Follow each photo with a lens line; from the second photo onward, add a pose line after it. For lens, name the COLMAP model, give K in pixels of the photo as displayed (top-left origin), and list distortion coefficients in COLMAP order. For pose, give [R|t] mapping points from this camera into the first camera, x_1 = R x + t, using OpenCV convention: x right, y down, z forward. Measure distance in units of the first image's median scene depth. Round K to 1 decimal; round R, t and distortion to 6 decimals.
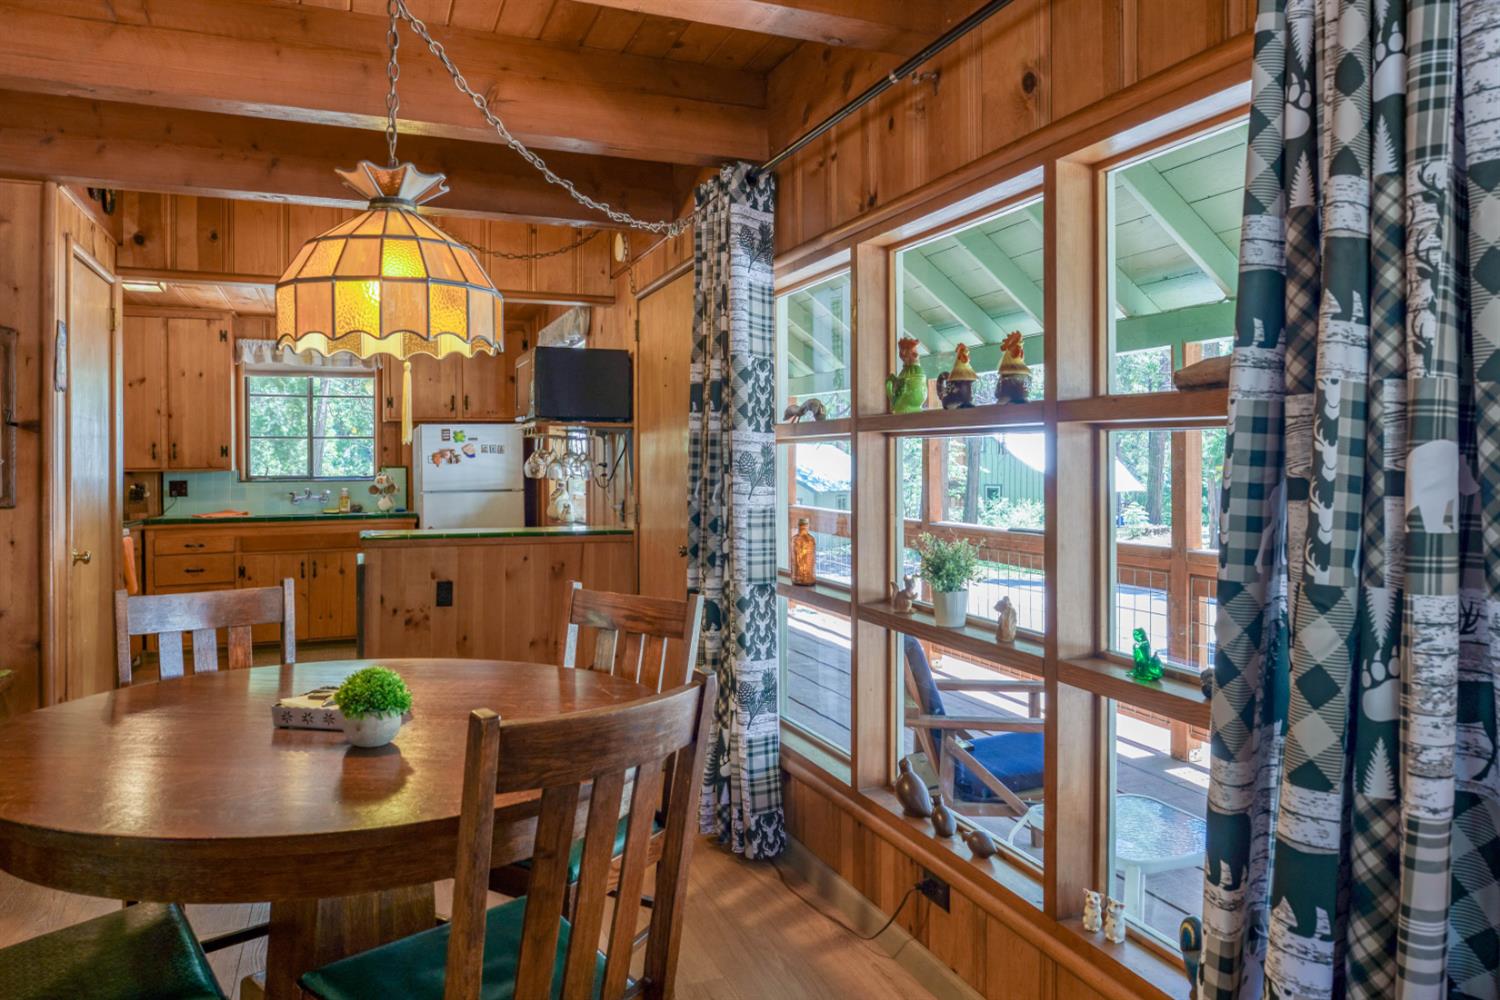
lens RADIAL K [[1001.3, 0, 758.3], [0, 1001.3, 461.3], [0, 0, 1]] dist [-0.032771, 0.007787]
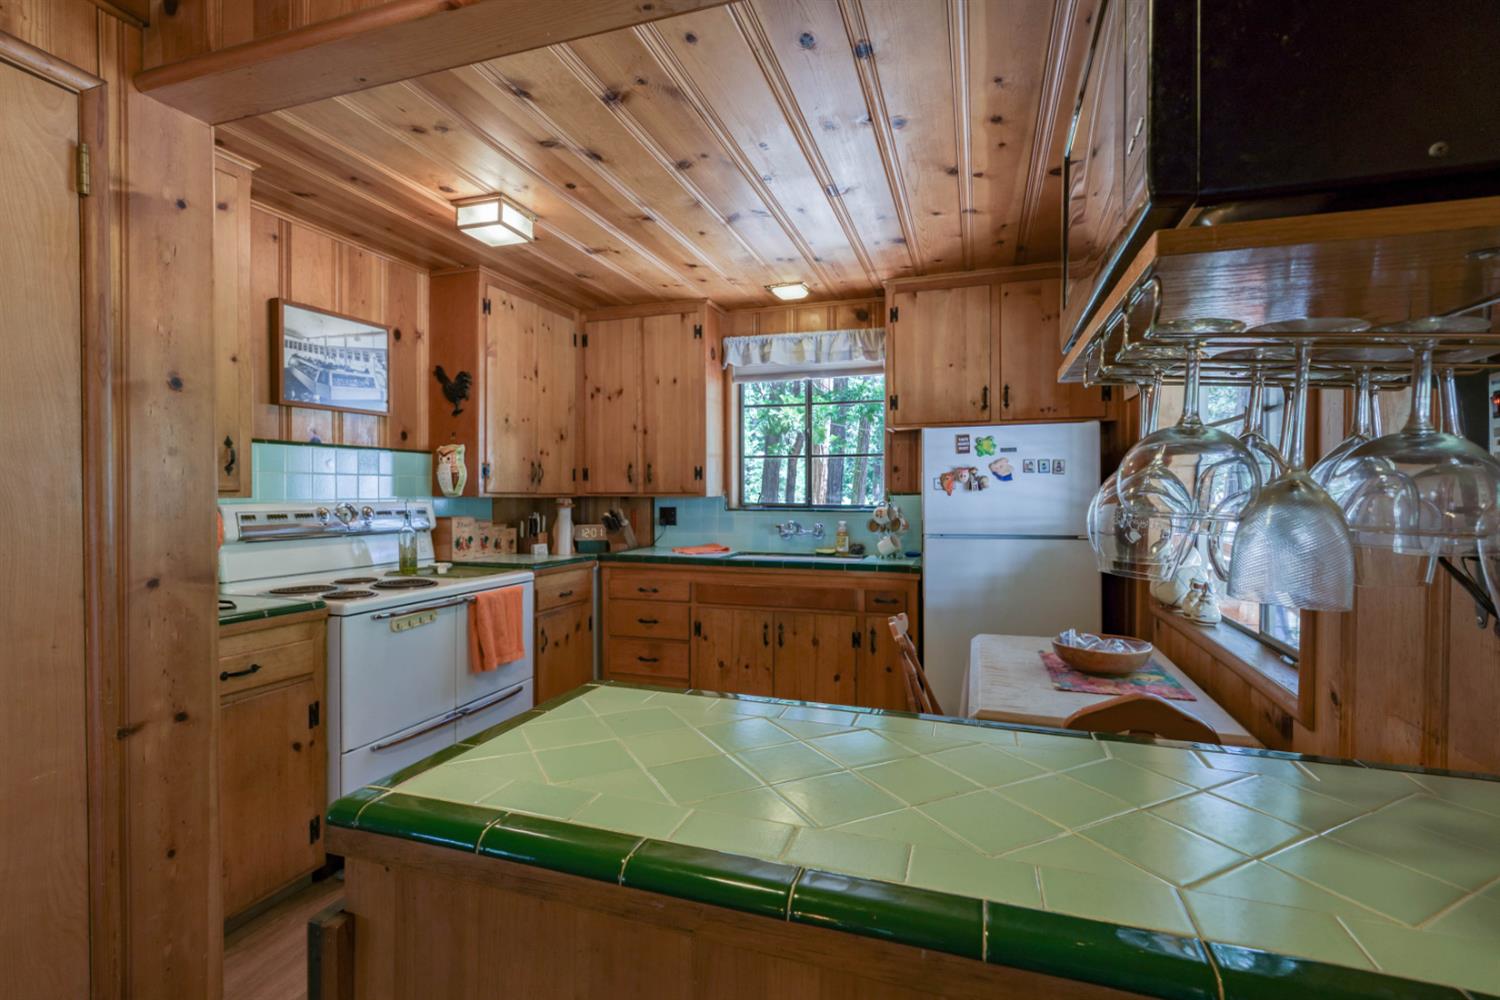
lens RADIAL K [[720.9, 0, 714.7], [0, 720.9, 492.1], [0, 0, 1]] dist [-0.003262, 0.002256]
pose [[0.744780, 0.011351, -0.667213, -0.400687], [-0.005368, 0.999925, 0.011020, -0.003333], [0.667288, -0.004625, 0.744785, 1.740151]]
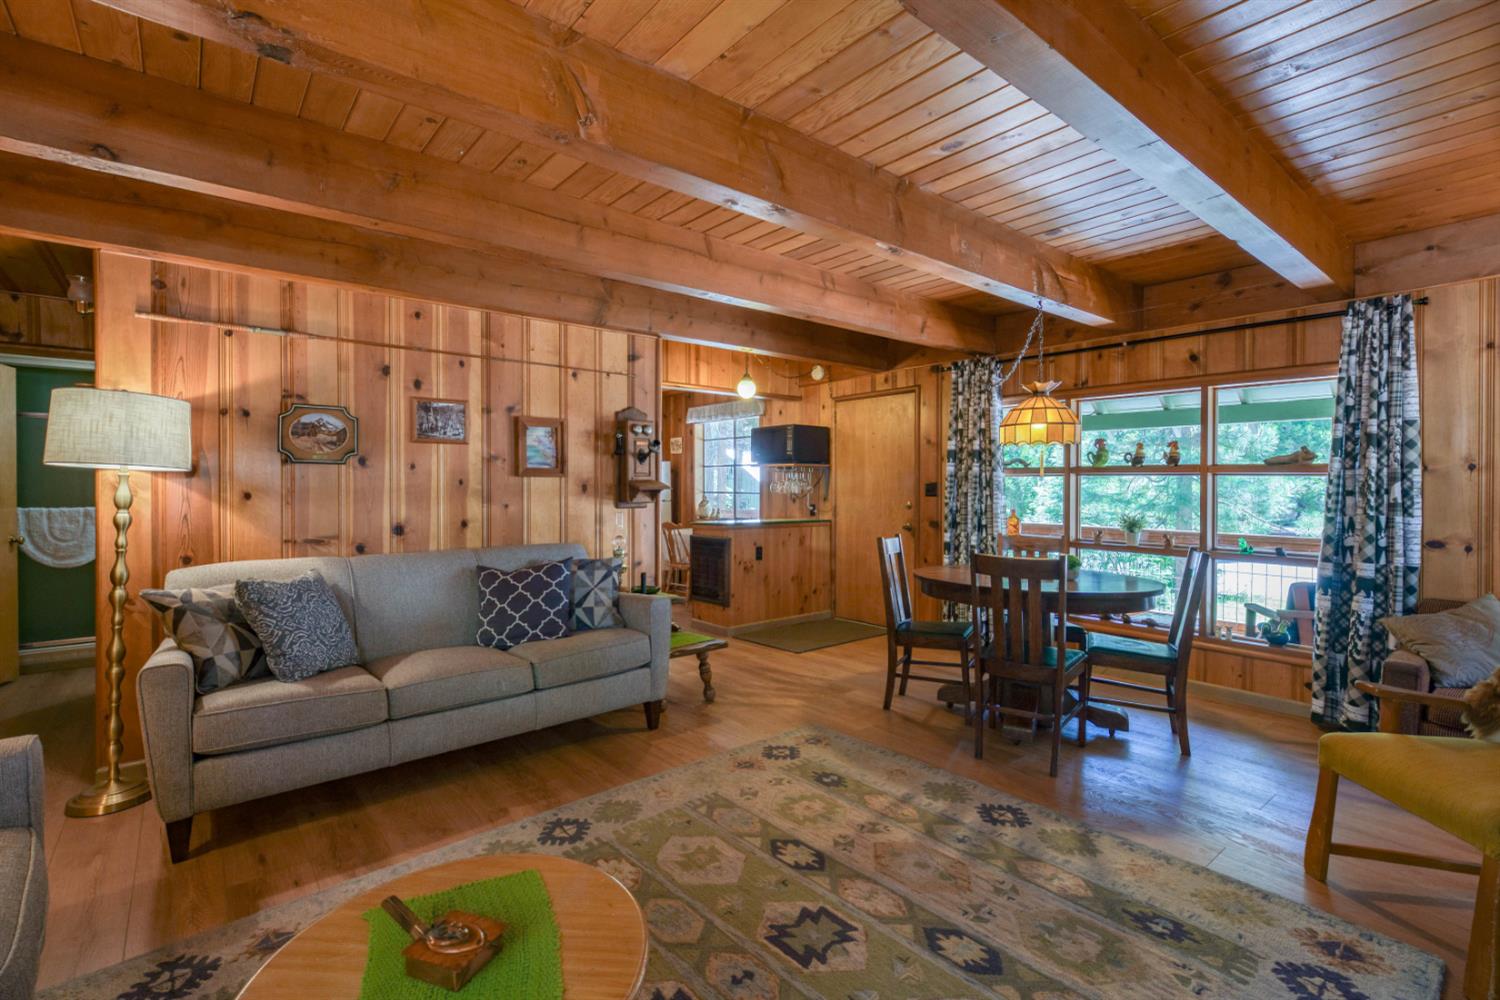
lens RADIAL K [[690.0, 0, 770.2], [0, 690.0, 485.6], [0, 0, 1]] dist [-0.002738, -0.000640]
pose [[0.954052, 0.004730, 0.299603, -1.331535], [-0.005298, 0.999985, 0.001081, 0.003954], [-0.299594, -0.002619, 0.954063, -0.501339]]
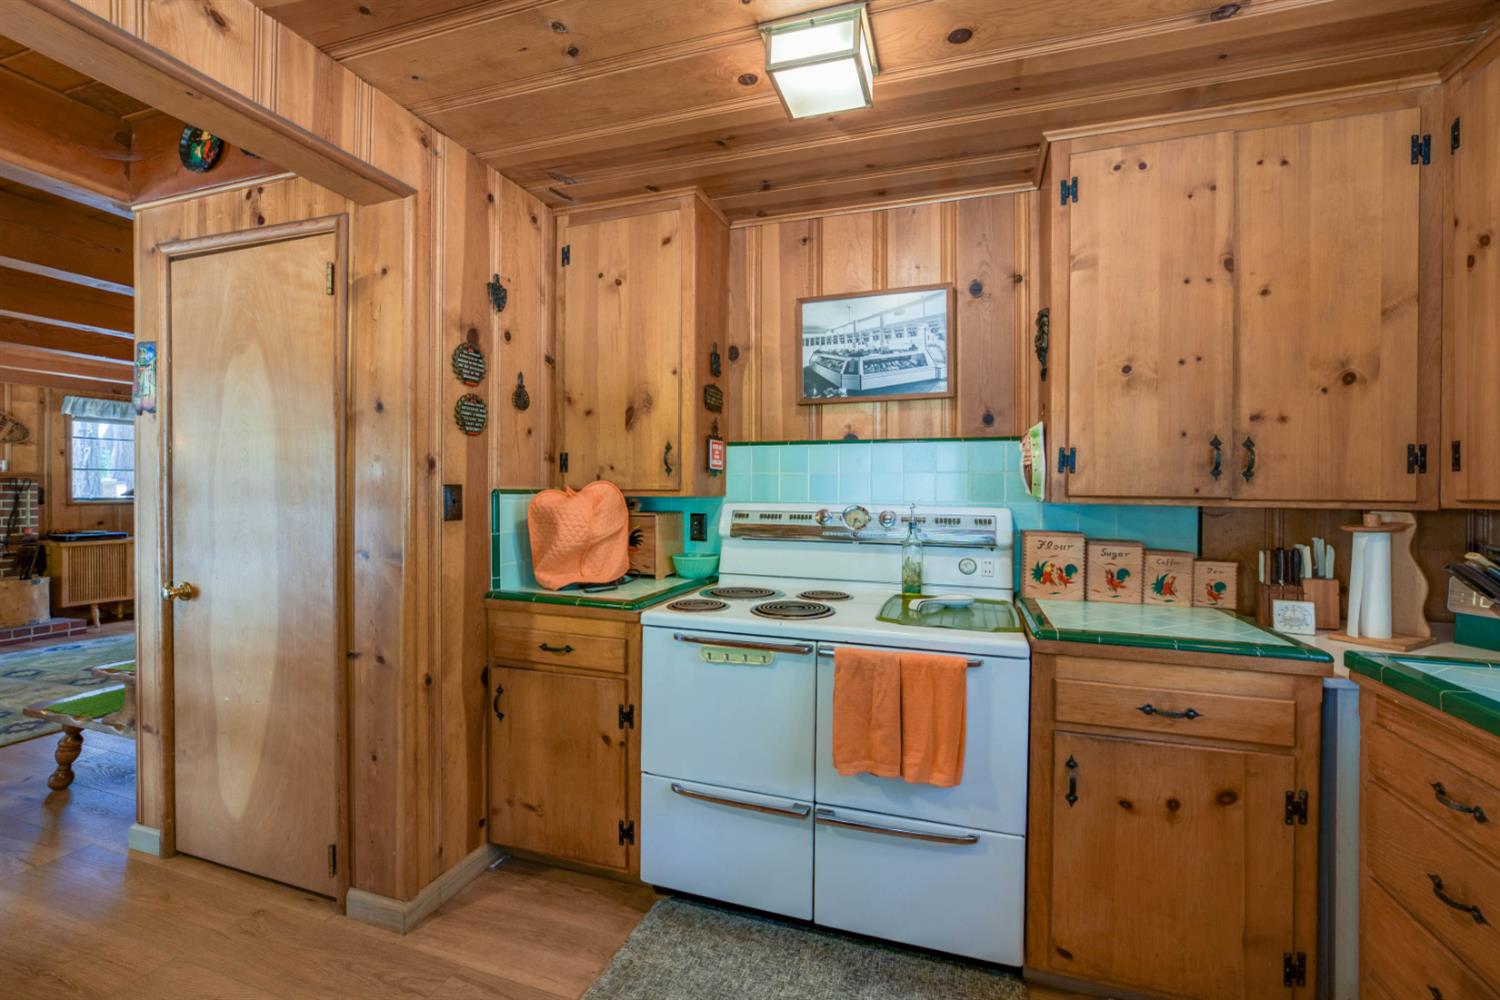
lens RADIAL K [[593.0, 0, 815.8], [0, 593.0, 489.8], [0, 0, 1]] dist [-0.025325, 0.004815]
pose [[-0.619341, 0.002001, -0.785120, -1.005683], [0.001908, 0.999998, 0.001044, 0.008433], [0.785120, -0.000851, -0.619343, 2.813100]]
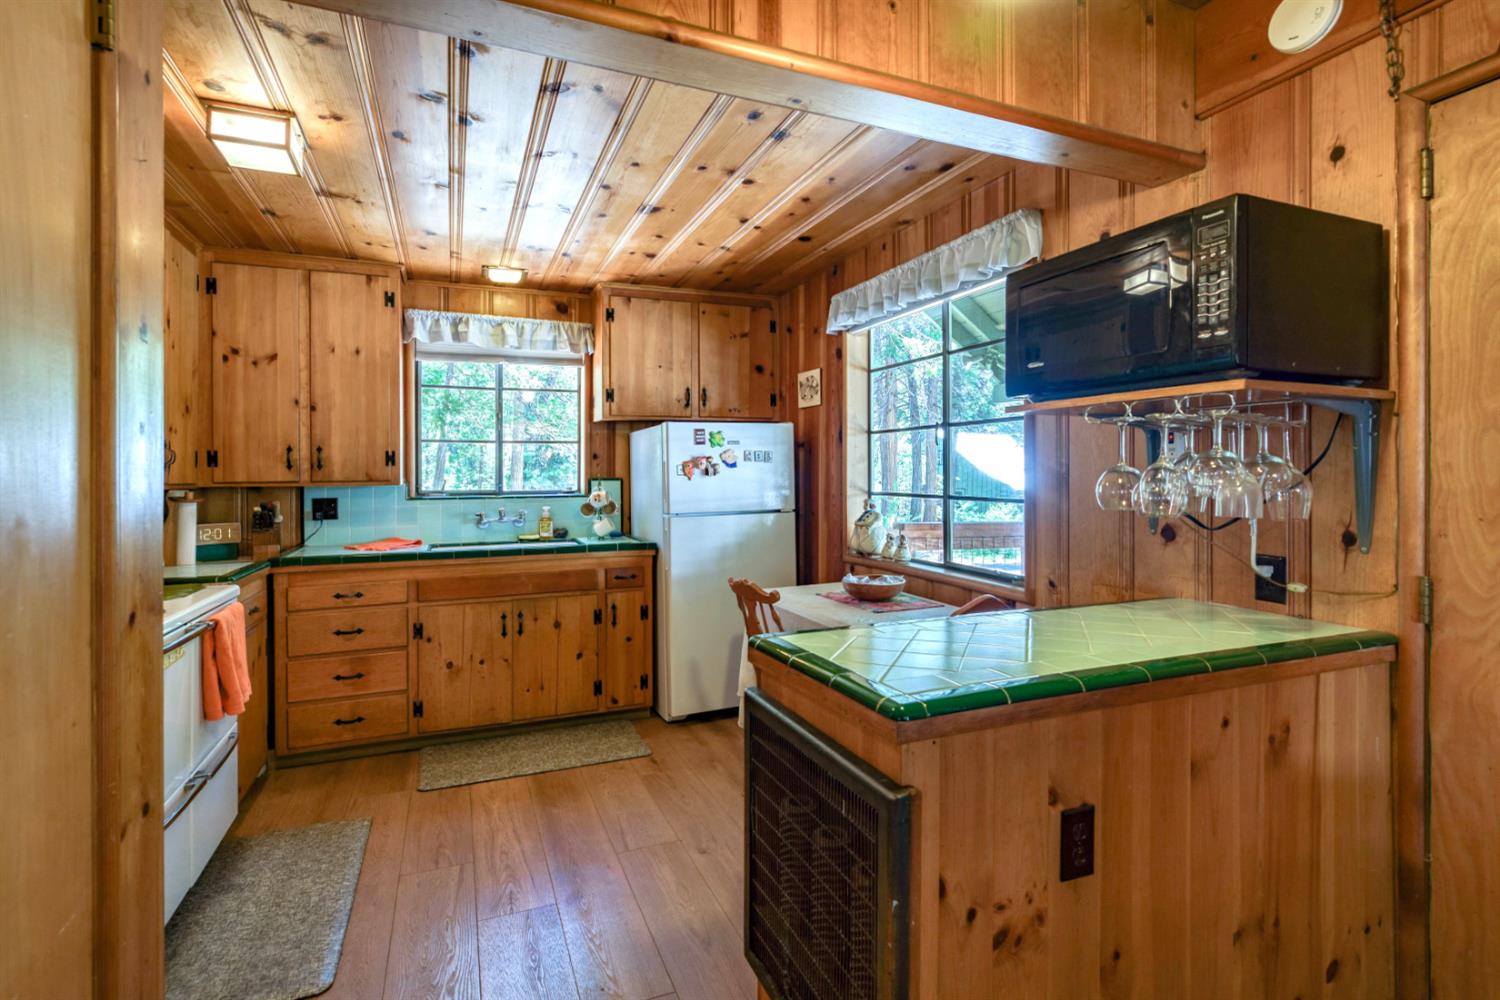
lens RADIAL K [[720.9, 0, 762.4], [0, 720.9, 467.3], [0, 0, 1]] dist [-0.003262, 0.002256]
pose [[0.999854, 0.002233, 0.016936, -0.846375], [-0.002142, 0.999983, -0.005370, -0.004043], [-0.016947, 0.005333, 0.999842, 1.443786]]
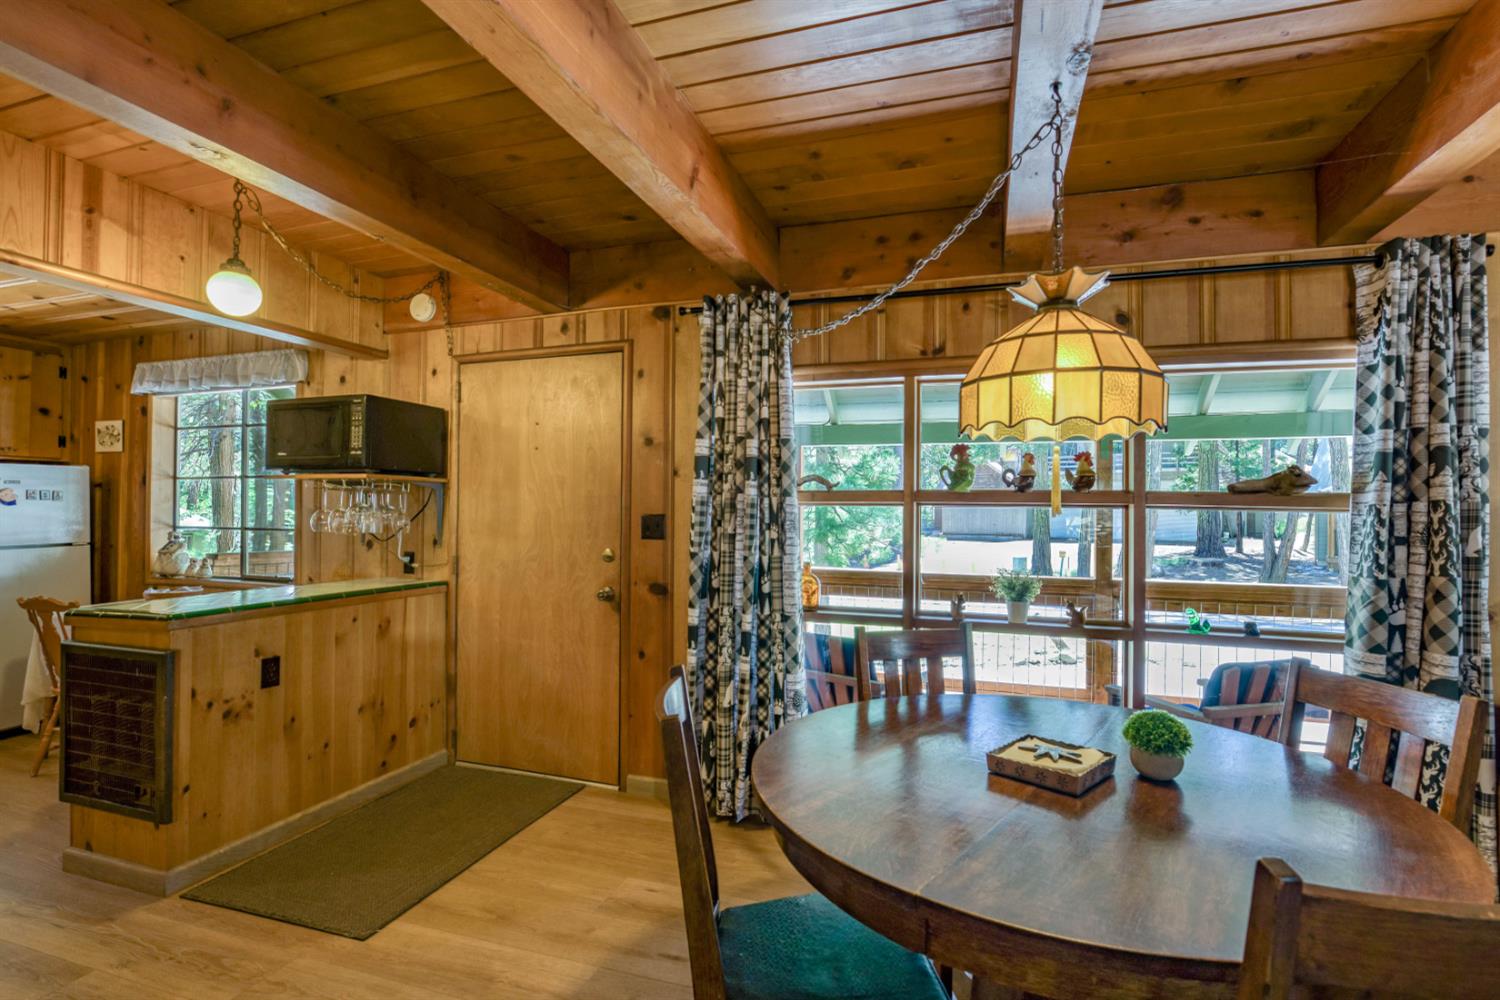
lens RADIAL K [[672.5, 0, 772.2], [0, 672.5, 505.2], [0, 0, 1]] dist [-0.024886, 0.003409]
pose [[0.637208, 0.013500, 0.770574, -0.933736], [-0.010154, 0.999907, -0.009121, -0.015483], [-0.770625, -0.002013, 0.637286, 0.615131]]
